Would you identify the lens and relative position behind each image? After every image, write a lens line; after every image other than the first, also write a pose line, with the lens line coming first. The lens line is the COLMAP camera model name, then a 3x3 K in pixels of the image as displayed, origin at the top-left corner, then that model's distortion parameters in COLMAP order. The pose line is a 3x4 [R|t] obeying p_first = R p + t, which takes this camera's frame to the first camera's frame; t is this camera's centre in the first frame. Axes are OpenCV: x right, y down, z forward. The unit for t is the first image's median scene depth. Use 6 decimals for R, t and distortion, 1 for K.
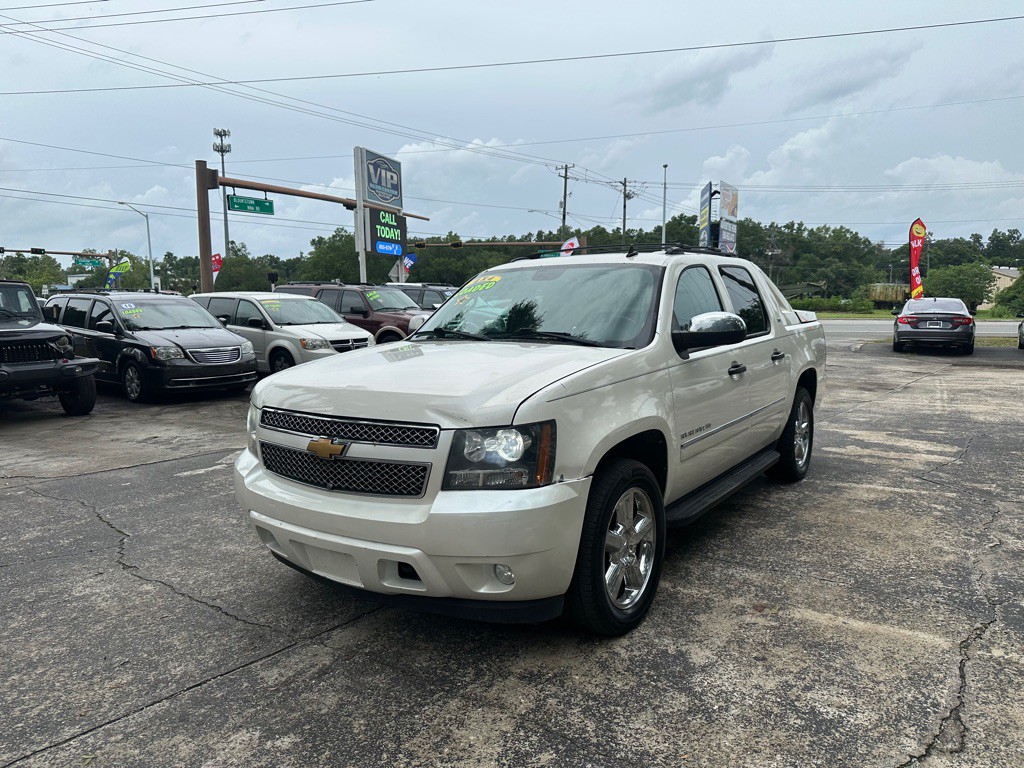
lens RADIAL K [[722.8, 0, 519.0], [0, 722.8, 375.7], [0, 0, 1]] dist [0.011061, -0.020320]
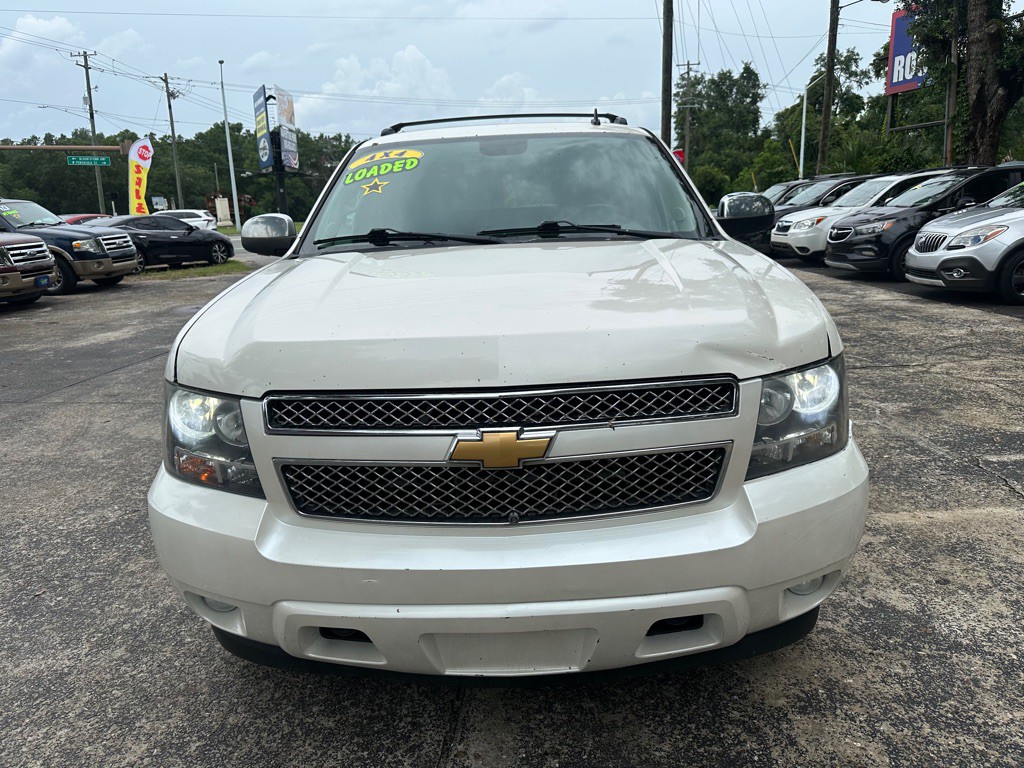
lens RADIAL K [[722.8, 0, 521.2], [0, 722.8, 364.0], [0, 0, 1]] dist [0.011061, -0.020320]
pose [[0.826853, -0.137837, 0.545267, -0.057527], [0.082756, 0.988768, 0.124456, -0.002842], [-0.556297, -0.057783, 0.828972, 0.060106]]
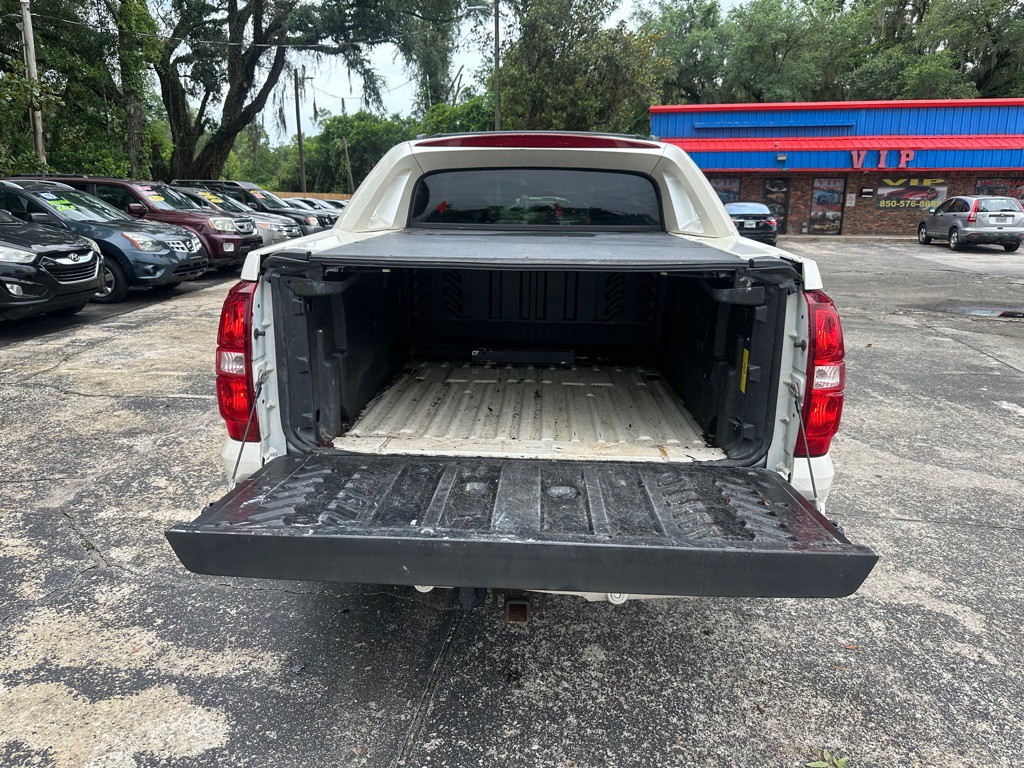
lens RADIAL K [[722.8, 0, 507.7], [0, 722.8, 388.3], [0, 0, 1]] dist [0.011061, -0.020320]
pose [[-0.854544, 0.132994, -0.502063, 0.114866], [-0.053338, 0.939077, 0.339542, -0.034461], [0.516633, 0.316933, -0.795389, 0.318376]]
